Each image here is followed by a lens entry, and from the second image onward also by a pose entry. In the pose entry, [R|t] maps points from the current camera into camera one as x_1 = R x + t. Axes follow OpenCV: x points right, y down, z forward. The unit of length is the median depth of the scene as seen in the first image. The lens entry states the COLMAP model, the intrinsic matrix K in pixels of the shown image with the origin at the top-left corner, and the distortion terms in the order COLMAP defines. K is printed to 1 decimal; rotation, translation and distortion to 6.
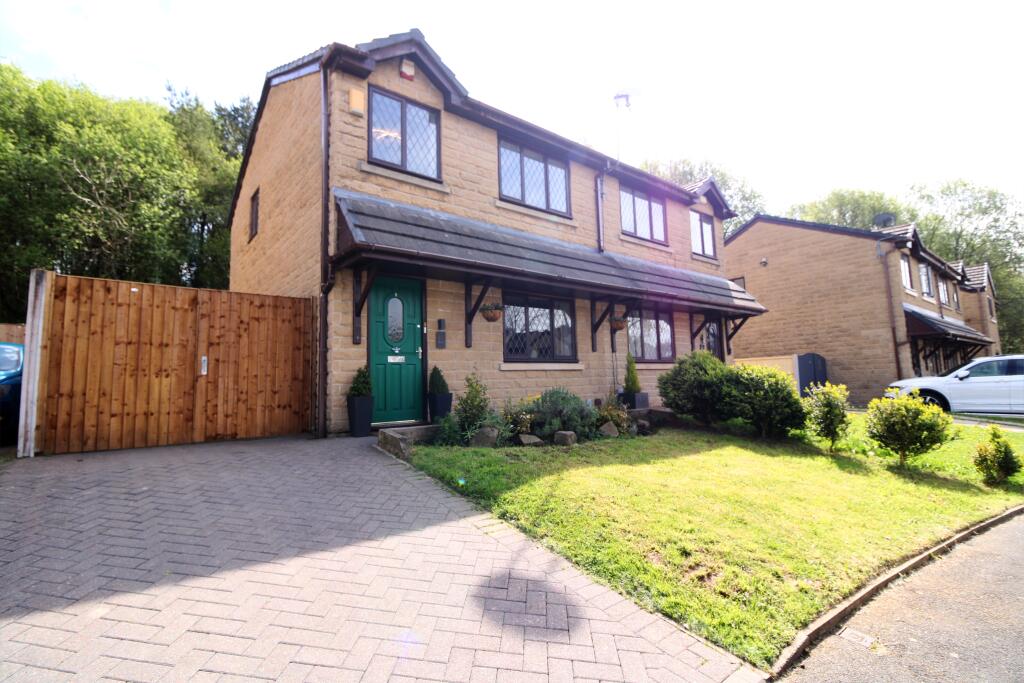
lens RADIAL K [[478.3, 0, 511.9], [0, 478.3, 341.1], [0, 0, 1]] dist [-0.009225, -0.004825]
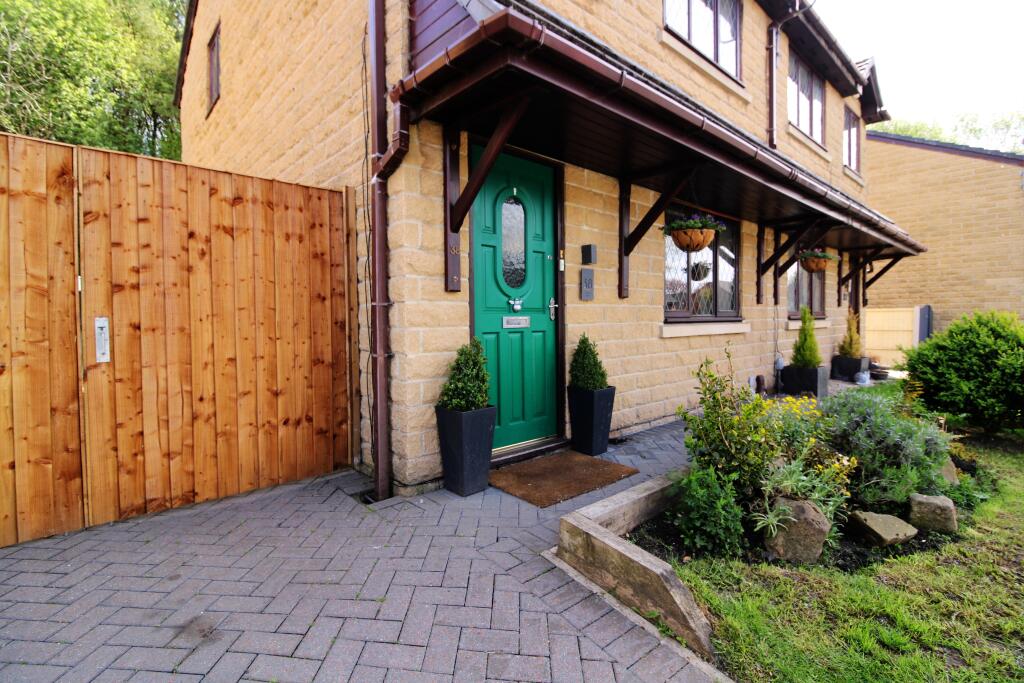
lens RADIAL K [[478.3, 0, 513.8], [0, 478.3, 340.4], [0, 0, 1]] dist [-0.009225, -0.004825]
pose [[0.998549, 0.019693, 0.050111, -0.280496], [-0.026246, 0.990678, 0.133671, -0.010828], [-0.047012, -0.134792, 0.989758, 0.518719]]
